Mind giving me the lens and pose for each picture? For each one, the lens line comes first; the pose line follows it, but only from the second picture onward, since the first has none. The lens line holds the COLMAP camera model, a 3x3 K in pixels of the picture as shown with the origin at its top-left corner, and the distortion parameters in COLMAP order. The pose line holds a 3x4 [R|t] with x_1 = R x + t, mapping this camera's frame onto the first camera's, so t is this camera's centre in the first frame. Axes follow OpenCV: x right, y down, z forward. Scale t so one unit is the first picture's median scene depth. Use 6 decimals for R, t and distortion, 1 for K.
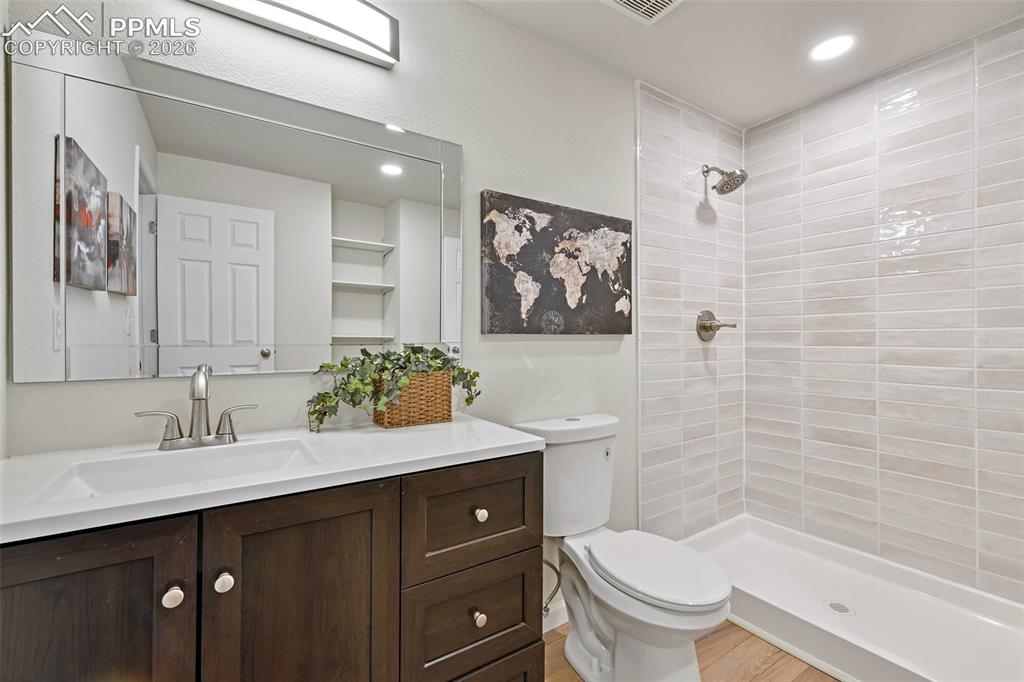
lens RADIAL K [[443.3, 0, 507.3], [0, 443.3, 344.4], [0, 0, 1]] dist [0.004468, 0.000284]
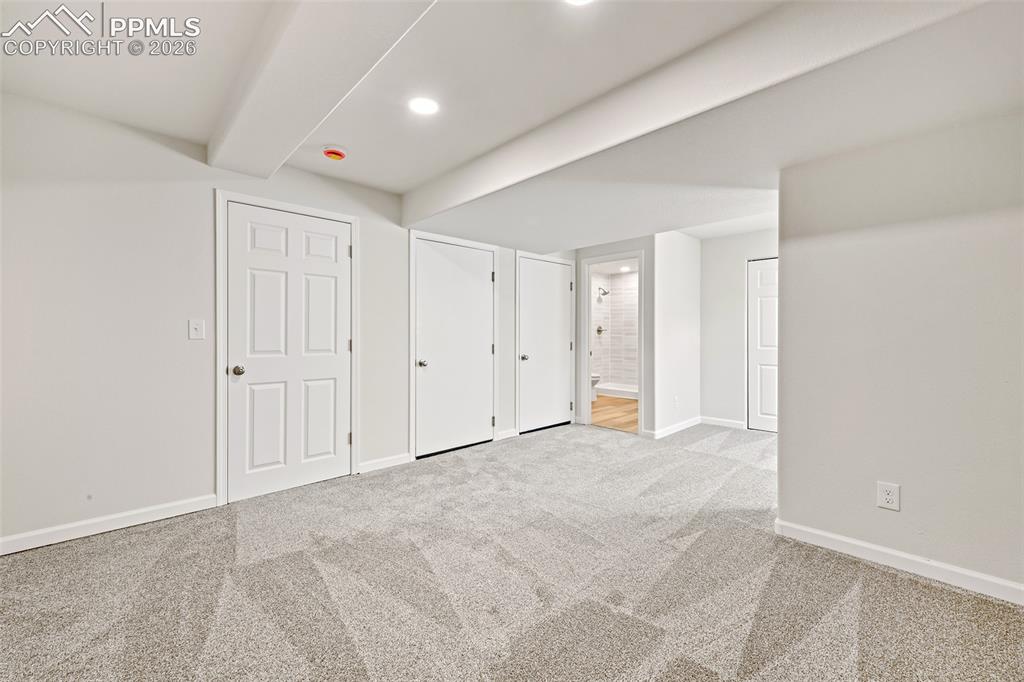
lens RADIAL K [[413.4, 0, 513.7], [0, 413.4, 335.8], [0, 0, 1]] dist [0.000235, 0.000041]
pose [[0.985804, 0.003320, 0.167866, -0.846544], [-0.003471, 0.999994, 0.000602, 0.005713], [-0.167863, -0.001176, 0.985810, -2.305636]]
